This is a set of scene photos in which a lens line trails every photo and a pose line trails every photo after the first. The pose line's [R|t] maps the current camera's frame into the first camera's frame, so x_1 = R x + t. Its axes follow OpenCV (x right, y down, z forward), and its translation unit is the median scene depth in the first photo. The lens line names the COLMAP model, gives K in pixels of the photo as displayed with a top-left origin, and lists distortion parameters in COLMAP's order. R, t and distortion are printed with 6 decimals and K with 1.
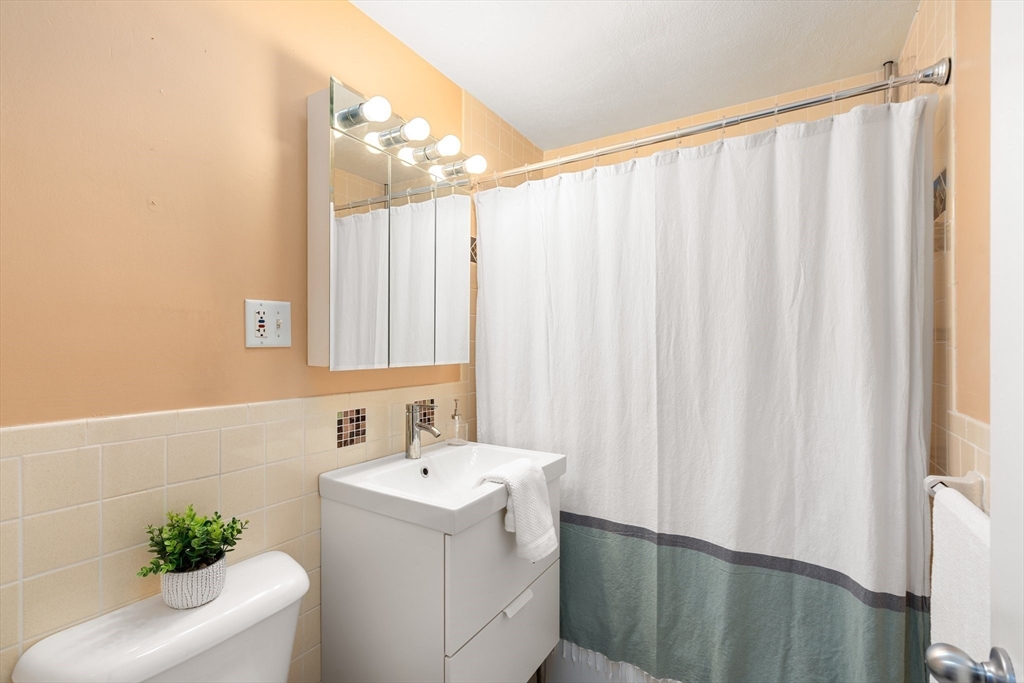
lens RADIAL K [[459.0, 0, 512.0], [0, 459.0, 351.9], [0, 0, 1]] dist [-0.000975, 0.000854]
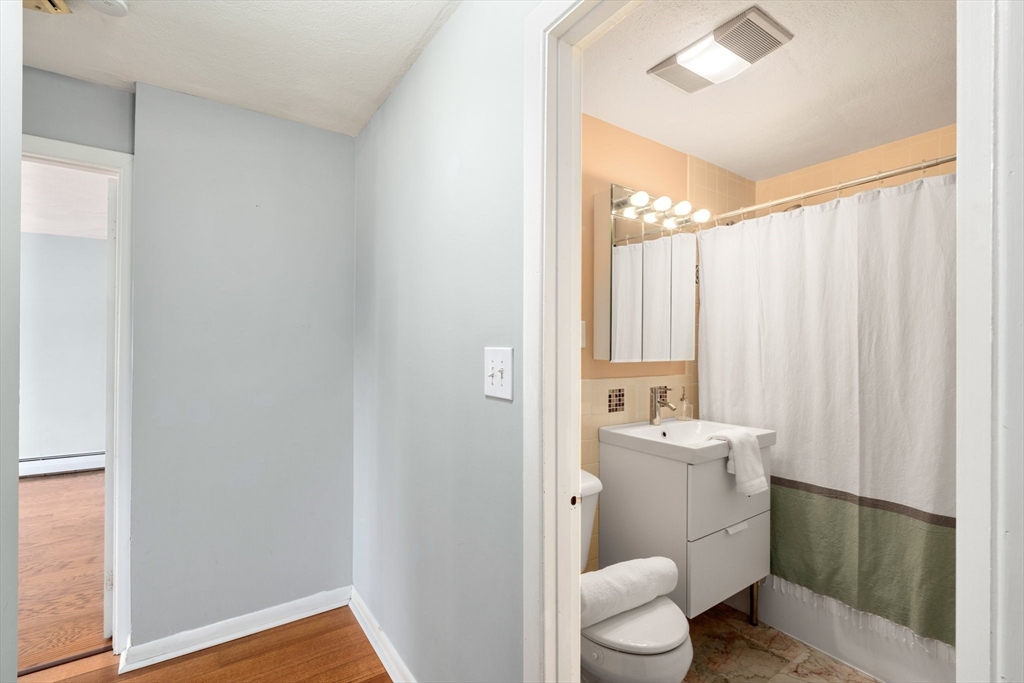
lens RADIAL K [[459.0, 0, 512.0], [0, 459.0, 351.9], [0, 0, 1]] dist [-0.000975, 0.000854]
pose [[0.915160, 0.002121, -0.403085, -0.046377], [-0.003779, 0.999987, -0.003316, 0.007613], [0.403073, 0.004558, 0.915156, -0.531485]]
